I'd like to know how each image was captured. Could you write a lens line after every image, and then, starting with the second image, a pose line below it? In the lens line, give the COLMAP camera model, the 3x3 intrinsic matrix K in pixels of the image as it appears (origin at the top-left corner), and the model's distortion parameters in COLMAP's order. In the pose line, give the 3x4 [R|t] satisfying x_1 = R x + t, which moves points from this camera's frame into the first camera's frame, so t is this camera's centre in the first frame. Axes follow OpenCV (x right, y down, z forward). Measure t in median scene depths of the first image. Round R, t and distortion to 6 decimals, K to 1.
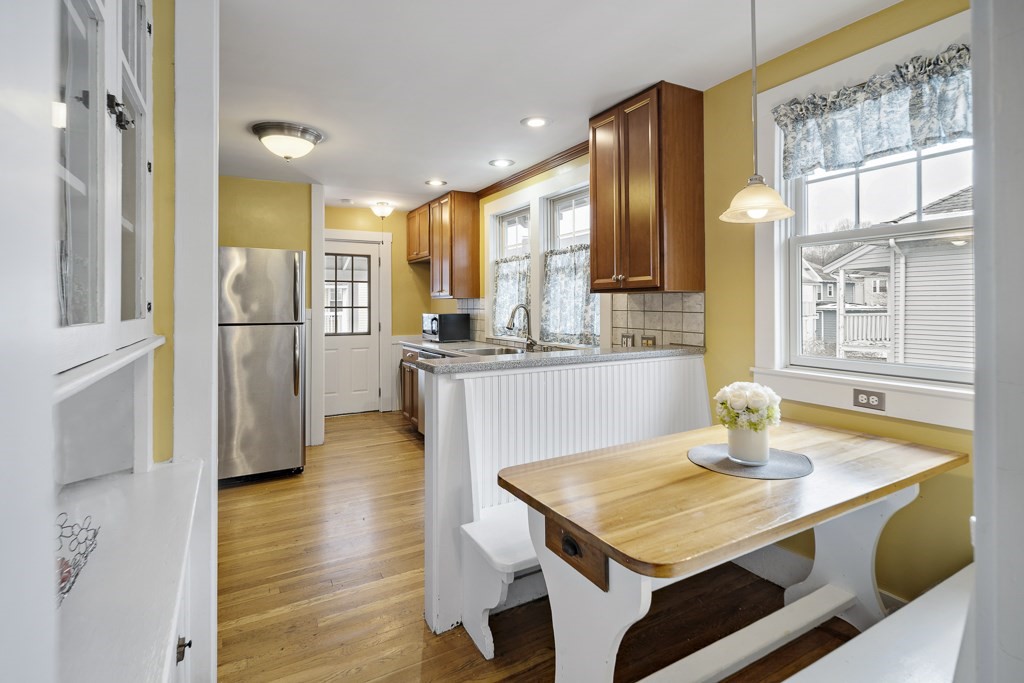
lens RADIAL K [[504.8, 0, 520.7], [0, 504.8, 305.1], [0, 0, 1]] dist [-0.000766, -0.000500]
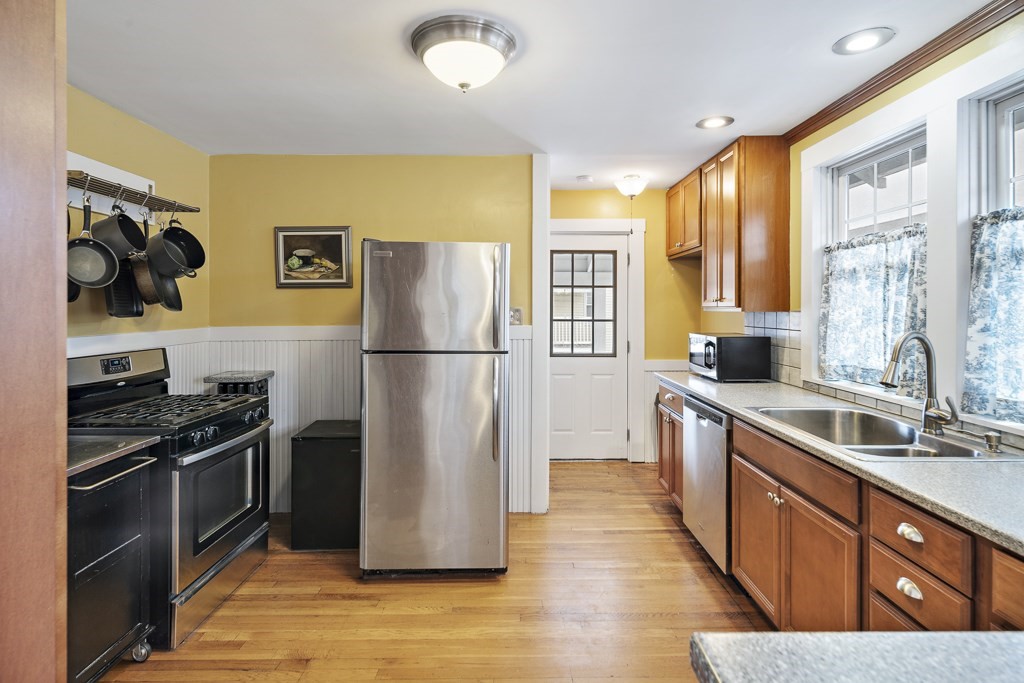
lens RADIAL K [[504.8, 0, 520.7], [0, 504.8, 305.1], [0, 0, 1]] dist [-0.000766, -0.000500]
pose [[0.876708, 0.002991, -0.481013, -0.075293], [-0.005250, 0.999981, -0.003351, -0.018356], [0.480993, 0.005463, 0.876707, 0.334013]]
